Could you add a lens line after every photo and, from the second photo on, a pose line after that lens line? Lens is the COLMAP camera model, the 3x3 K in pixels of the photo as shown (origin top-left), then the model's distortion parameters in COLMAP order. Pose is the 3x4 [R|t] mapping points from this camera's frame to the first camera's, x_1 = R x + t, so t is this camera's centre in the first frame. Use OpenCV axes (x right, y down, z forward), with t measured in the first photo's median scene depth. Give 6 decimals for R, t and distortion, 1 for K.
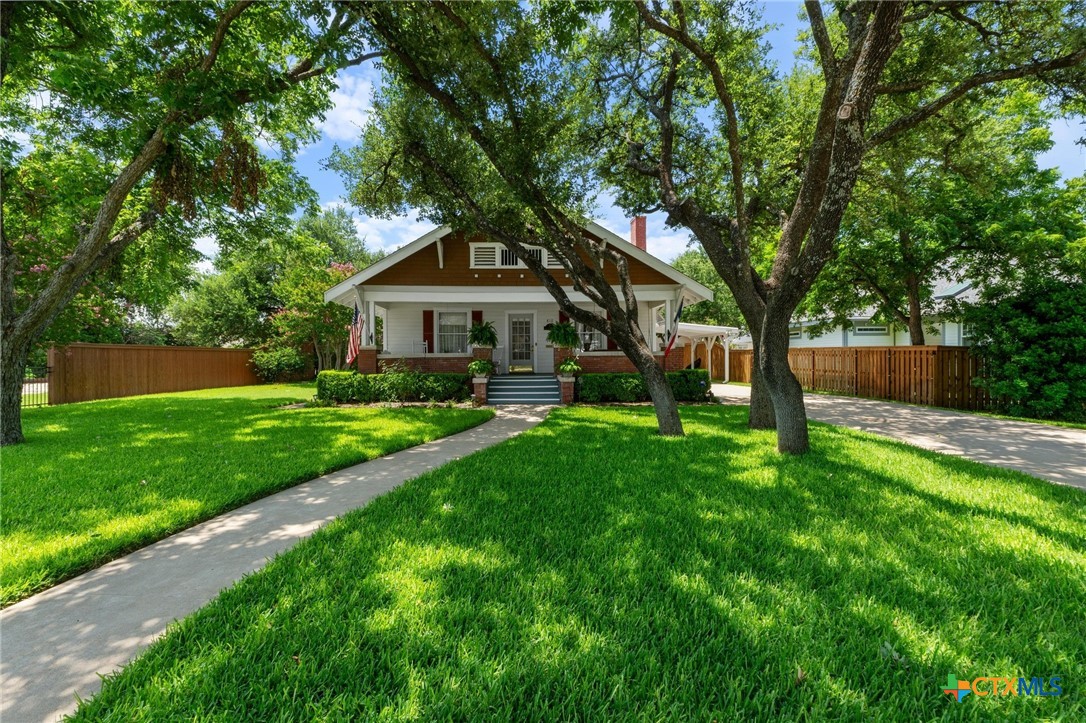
lens RADIAL K [[462.8, 0, 540.9], [0, 462.8, 352.5], [0, 0, 1]] dist [0.000249, 0.000145]
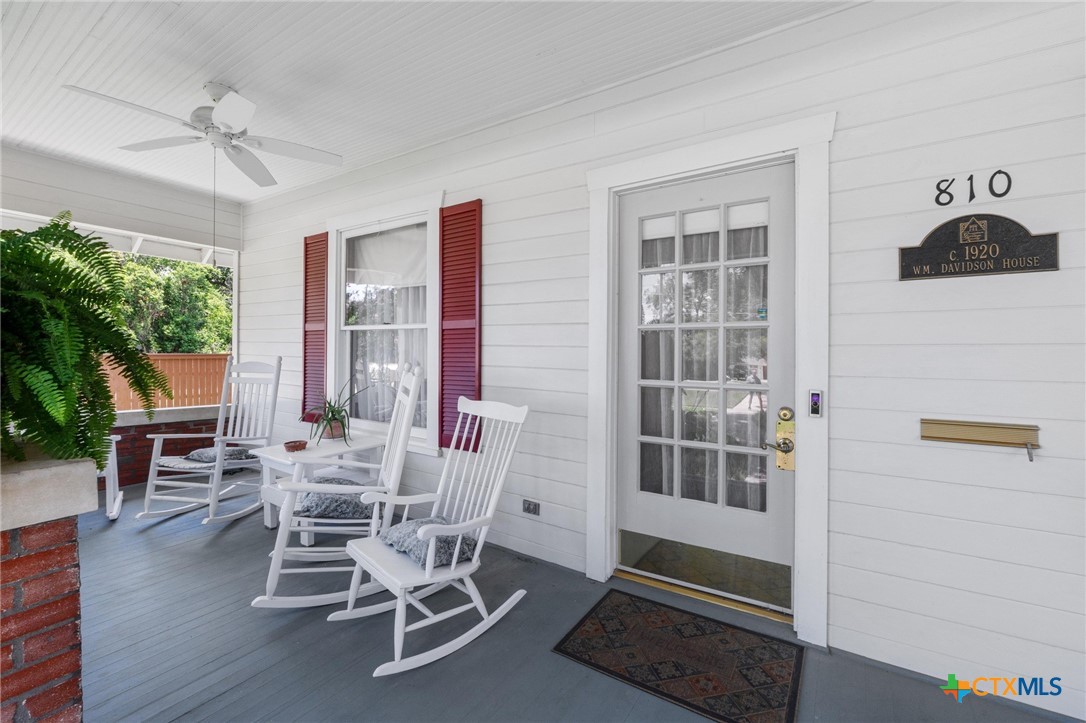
lens RADIAL K [[462.8, 0, 540.9], [0, 462.8, 352.5], [0, 0, 1]] dist [0.000249, 0.000145]
pose [[0.813804, 0.015444, -0.580934, 0.000975], [-0.012257, 0.999881, 0.009410, -0.036639], [0.581010, -0.000537, 0.813896, 1.013792]]
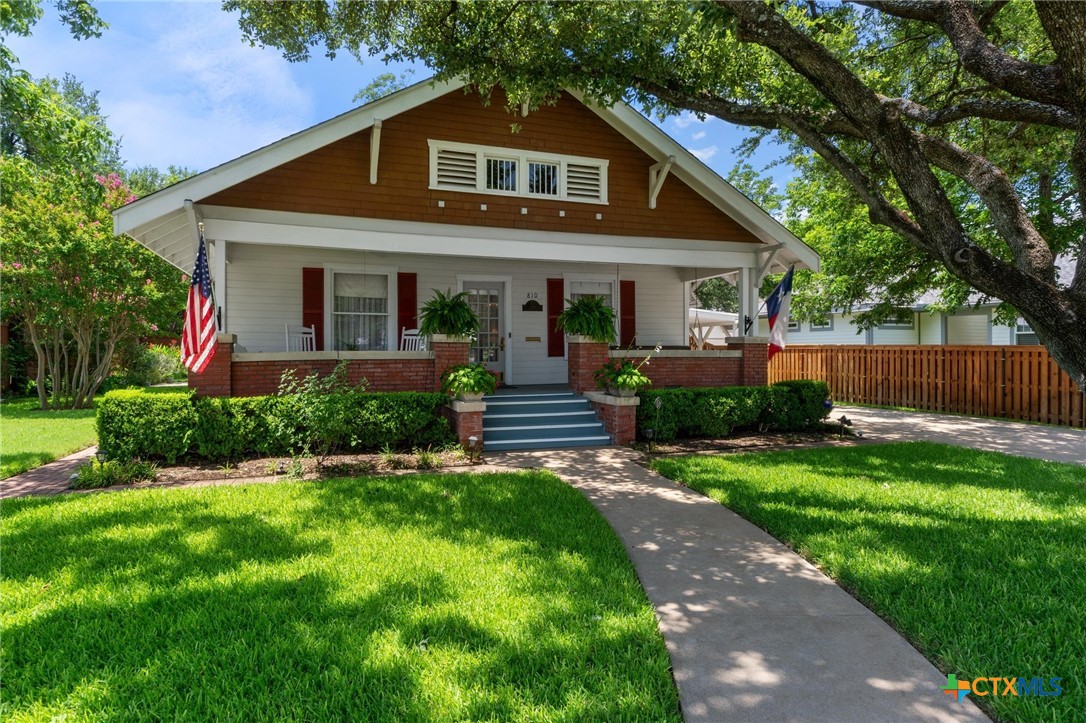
lens RADIAL K [[609.8, 0, 541.1], [0, 609.8, 341.4], [0, 0, 1]] dist [-0.000850, -0.000466]
pose [[0.955610, 0.011499, 0.294409, -0.232492], [-0.010173, 0.999930, -0.006035, -0.006890], [-0.294458, 0.002772, 0.955661, 0.305566]]
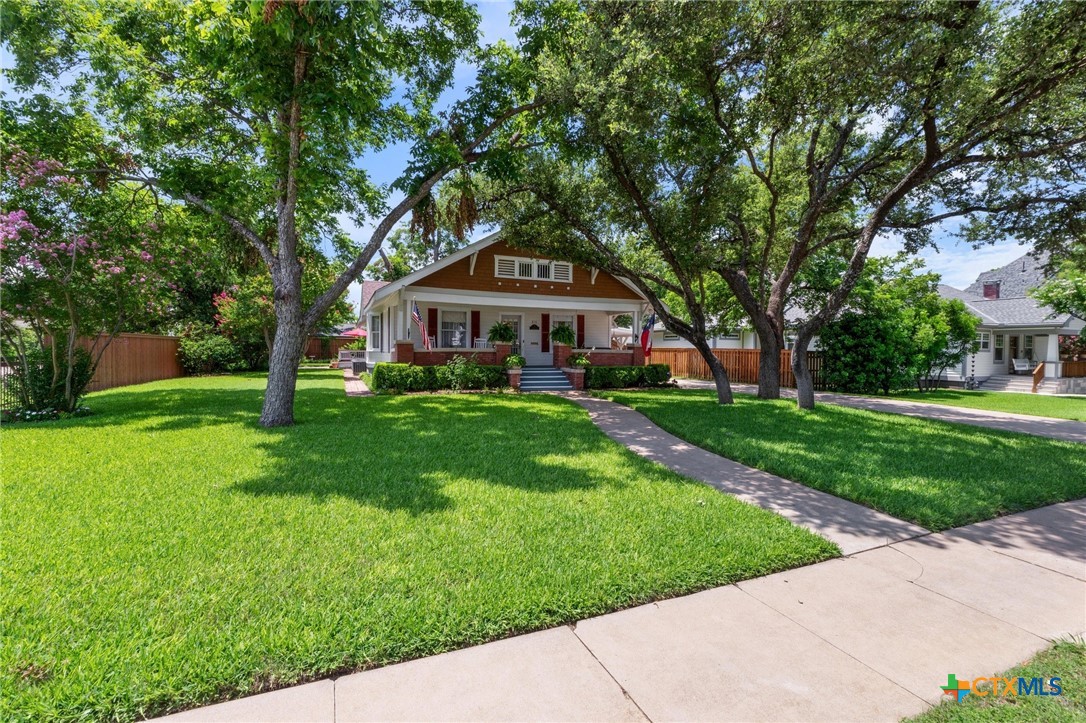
lens RADIAL K [[462.8, 0, 540.9], [0, 462.8, 352.5], [0, 0, 1]] dist [0.000249, 0.000145]
pose [[0.936651, 0.016303, 0.349885, -0.451685], [-0.022323, 0.999664, 0.013179, -0.006773], [-0.349553, -0.020154, 0.936700, -0.152151]]
